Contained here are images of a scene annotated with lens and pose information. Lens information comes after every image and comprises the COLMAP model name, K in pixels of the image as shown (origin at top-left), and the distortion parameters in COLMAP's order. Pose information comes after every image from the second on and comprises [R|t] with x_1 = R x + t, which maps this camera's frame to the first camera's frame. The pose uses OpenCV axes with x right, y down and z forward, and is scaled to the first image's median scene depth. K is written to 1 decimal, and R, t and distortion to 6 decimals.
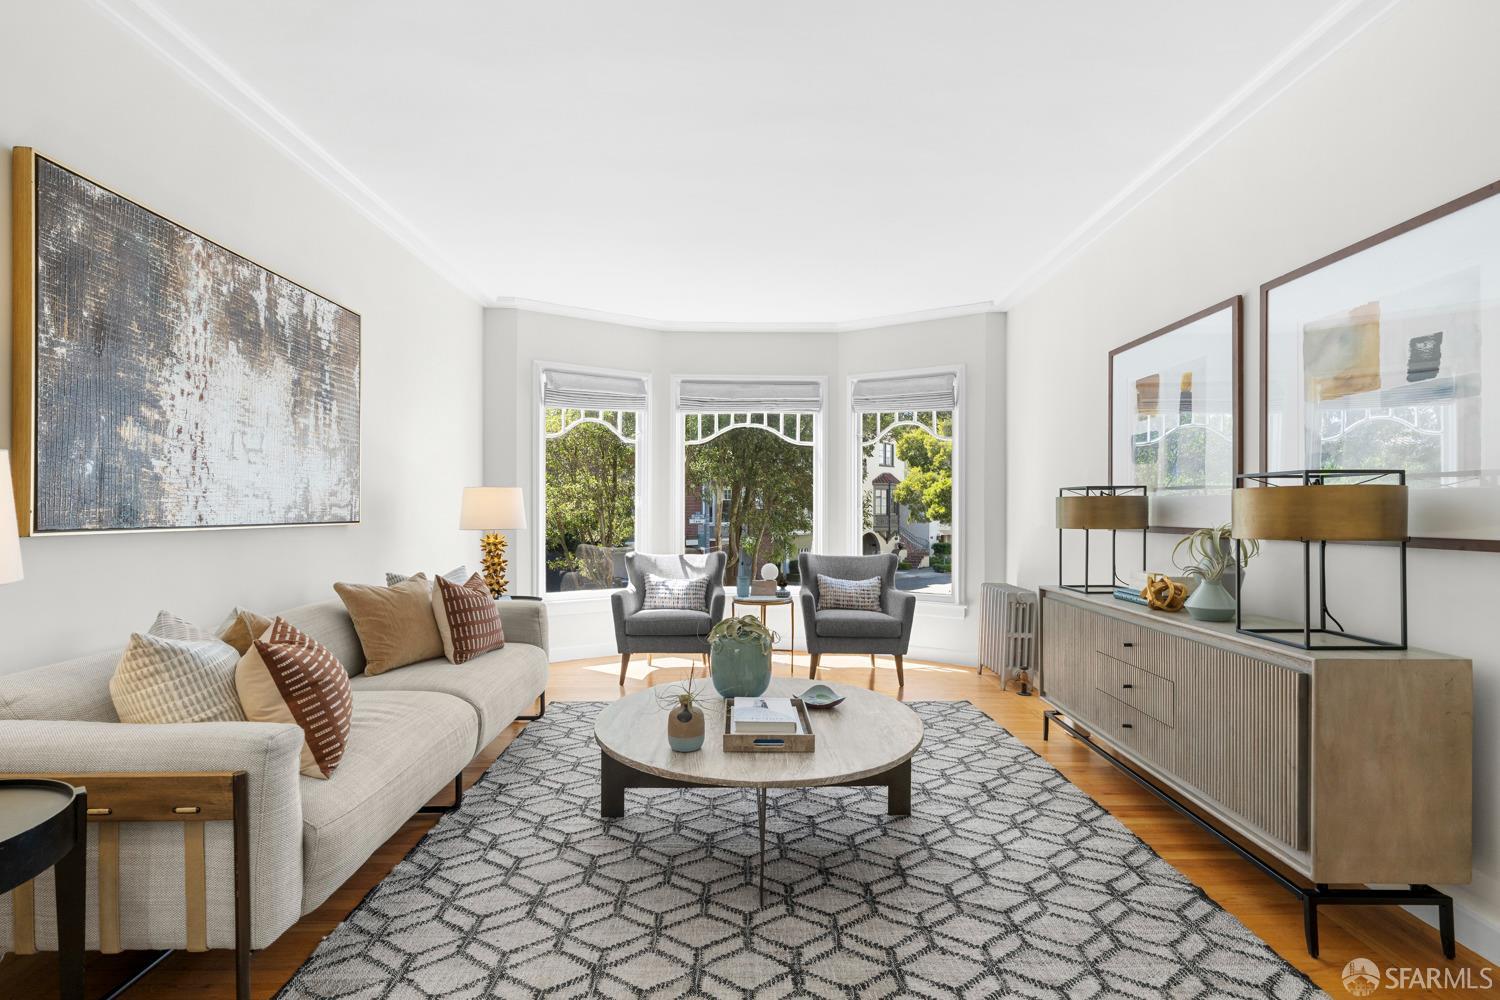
lens RADIAL K [[681.1, 0, 754.3], [0, 681.1, 510.1], [0, 0, 1]] dist [-0.008685, 0.004056]
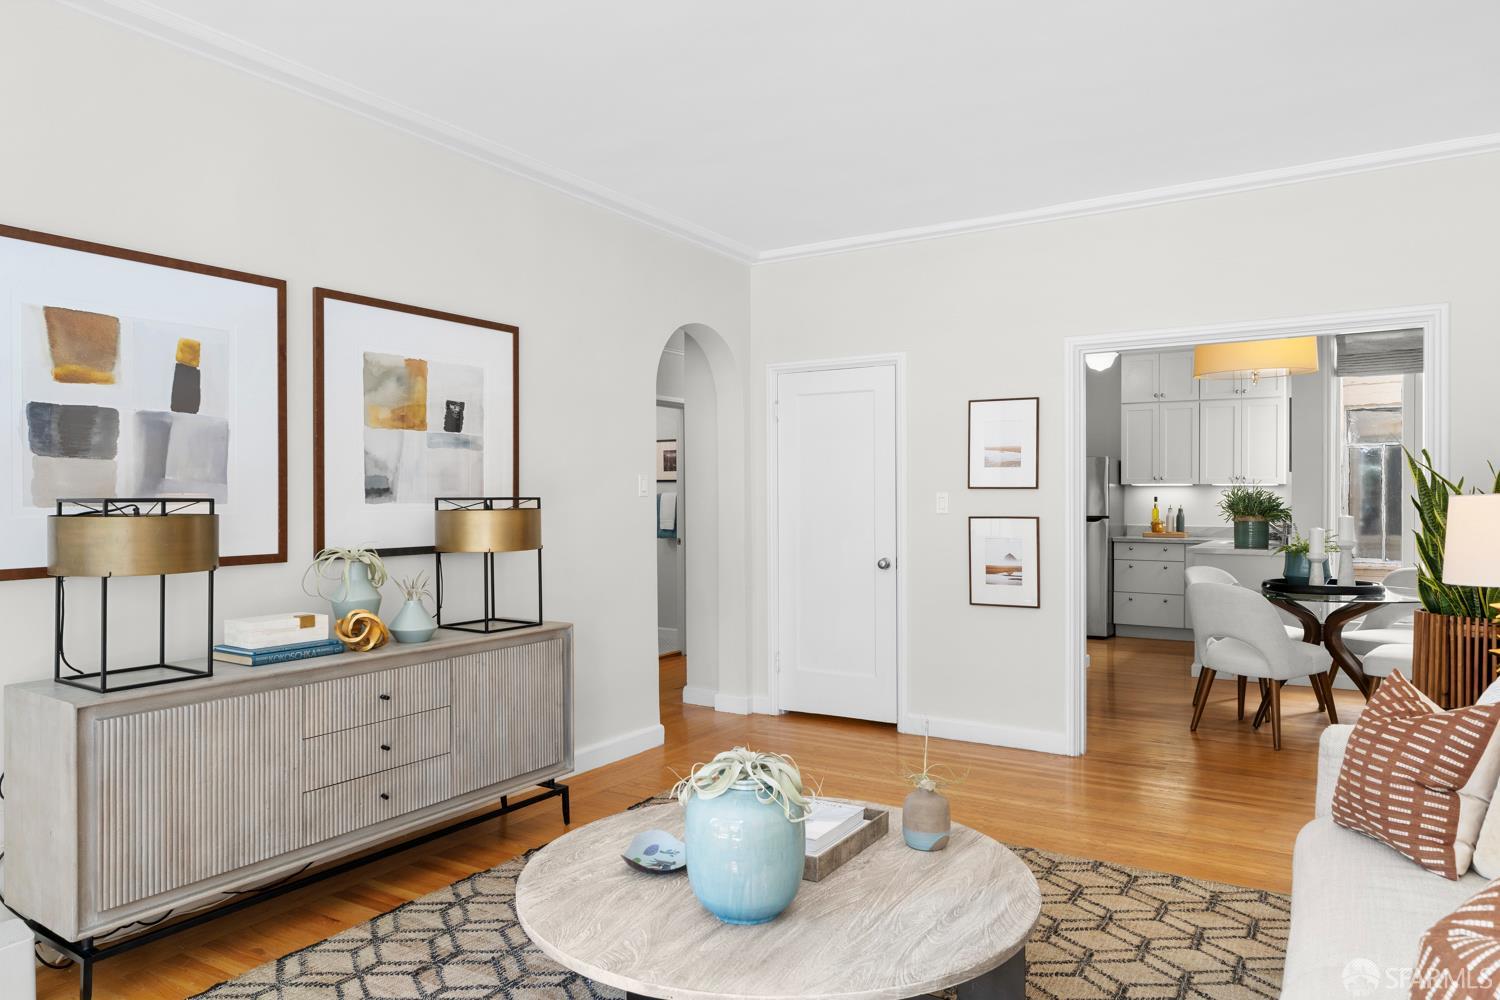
lens RADIAL K [[965.1, 0, 752.9], [0, 965.1, 499.6], [0, 0, 1]] dist [-0.001719, 0.001050]
pose [[-0.840426, -0.000295, 0.541926, -0.394551], [0.000914, 0.999998, 0.001962, -0.036388], [-0.541925, 0.002144, -0.840424, 1.511076]]
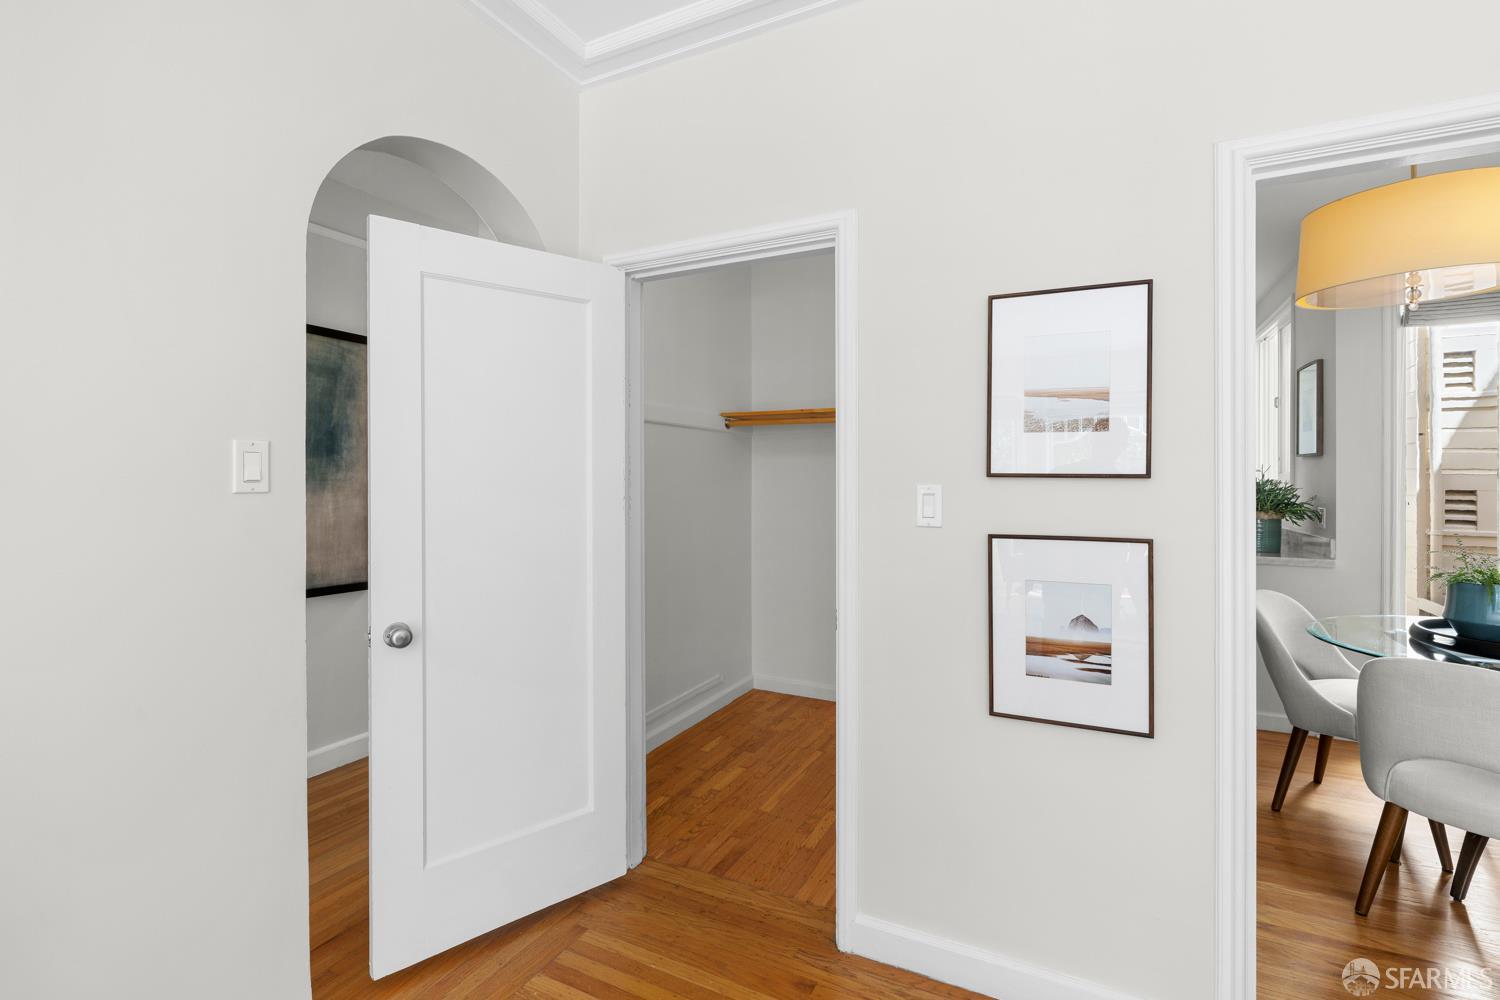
lens RADIAL K [[681.1, 0, 747.9], [0, 681.1, 475.2], [0, 0, 1]] dist [-0.008685, 0.004056]
pose [[-0.887750, 0.000804, 0.460325, 0.115312], [-0.002352, 0.999977, -0.006283, -0.048995], [-0.460320, -0.006660, -0.887728, 0.502034]]
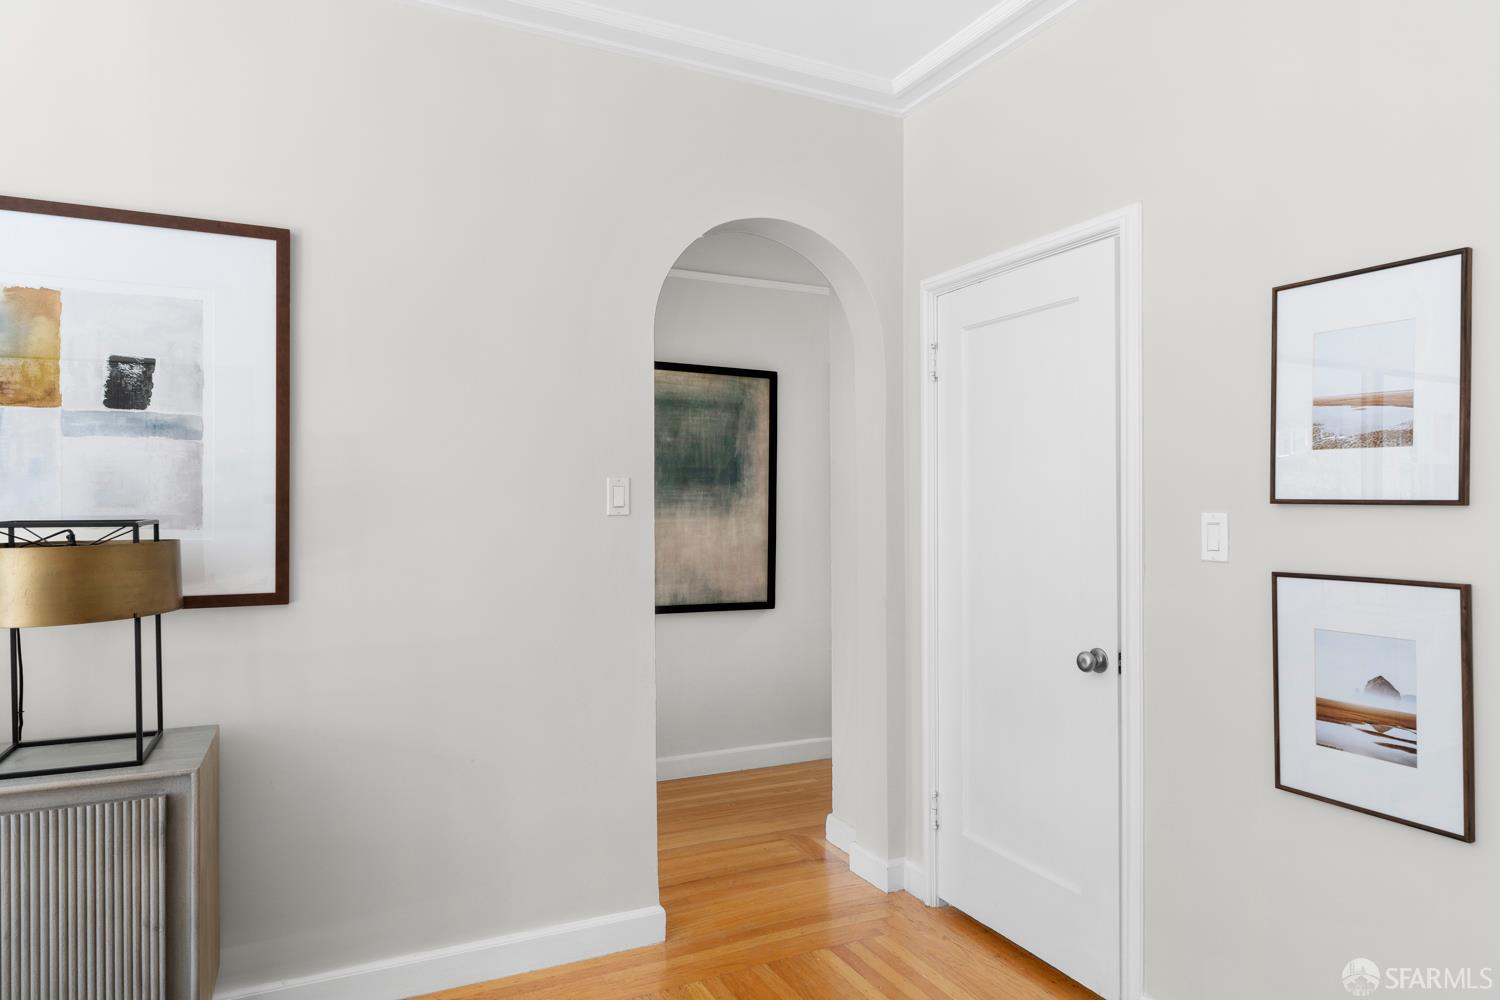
lens RADIAL K [[925.1, 0, 746.9], [0, 925.1, 500.1], [0, 0, 1]] dist [0.004590, -0.002970]
pose [[-0.427835, 0.002006, 0.903855, -0.235517], [-0.002601, 0.999991, -0.003451, -0.050870], [-0.903853, -0.003828, -0.427826, 0.516916]]
